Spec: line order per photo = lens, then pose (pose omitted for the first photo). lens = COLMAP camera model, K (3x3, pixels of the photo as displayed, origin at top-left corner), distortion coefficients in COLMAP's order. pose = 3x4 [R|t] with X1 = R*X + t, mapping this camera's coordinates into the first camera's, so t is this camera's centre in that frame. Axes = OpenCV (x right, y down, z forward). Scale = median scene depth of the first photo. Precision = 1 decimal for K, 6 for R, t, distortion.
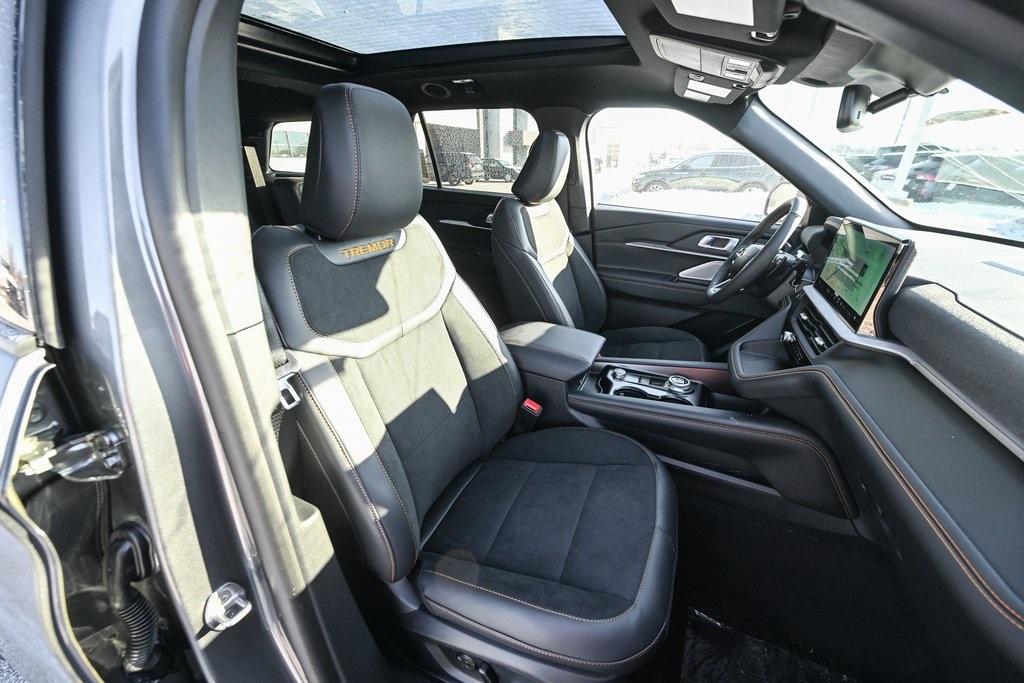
lens RADIAL K [[398.1, 0, 513.4], [0, 398.1, 341.7], [0, 0, 1]] dist [-0.003053, -0.000106]
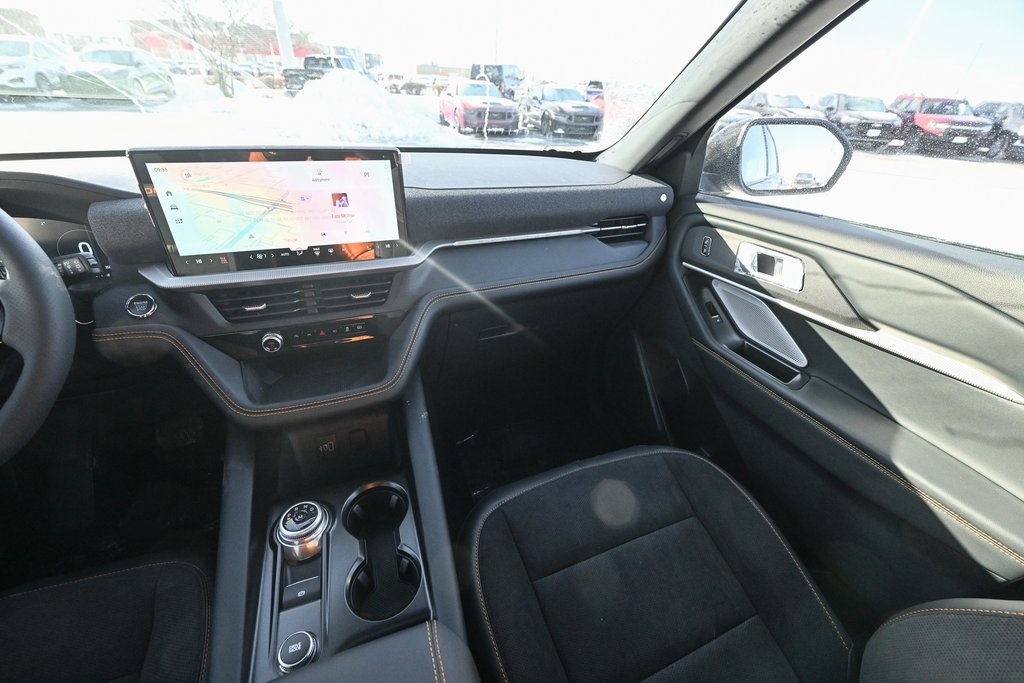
lens RADIAL K [[398.1, 0, 508.7], [0, 398.1, 340.0], [0, 0, 1]] dist [-0.003053, -0.000106]
pose [[-0.706579, -0.413568, 0.574202, 0.030436], [0.242263, 0.621027, 0.745409, -0.339289], [-0.664872, 0.665798, -0.338612, 0.794239]]
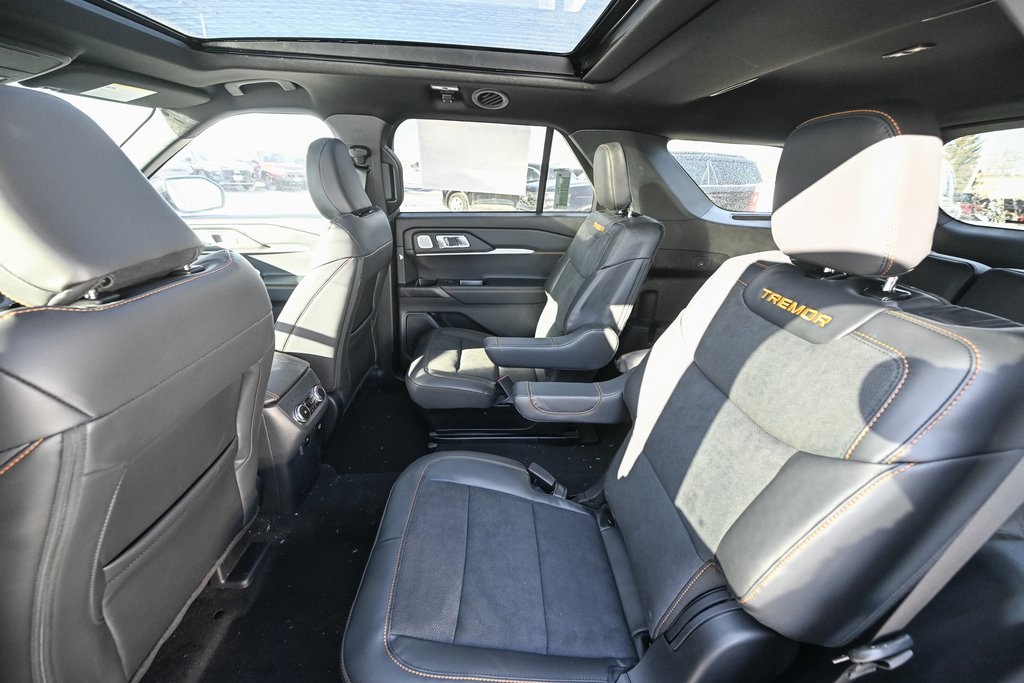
lens RADIAL K [[398.1, 0, 511.3], [0, 398.1, 342.1], [0, 0, 1]] dist [-0.003053, -0.000106]
pose [[-0.891869, 0.124257, -0.434891, -0.119998], [-0.239330, 0.686229, 0.686885, -0.819033], [0.383785, 0.716694, -0.582288, 1.728875]]
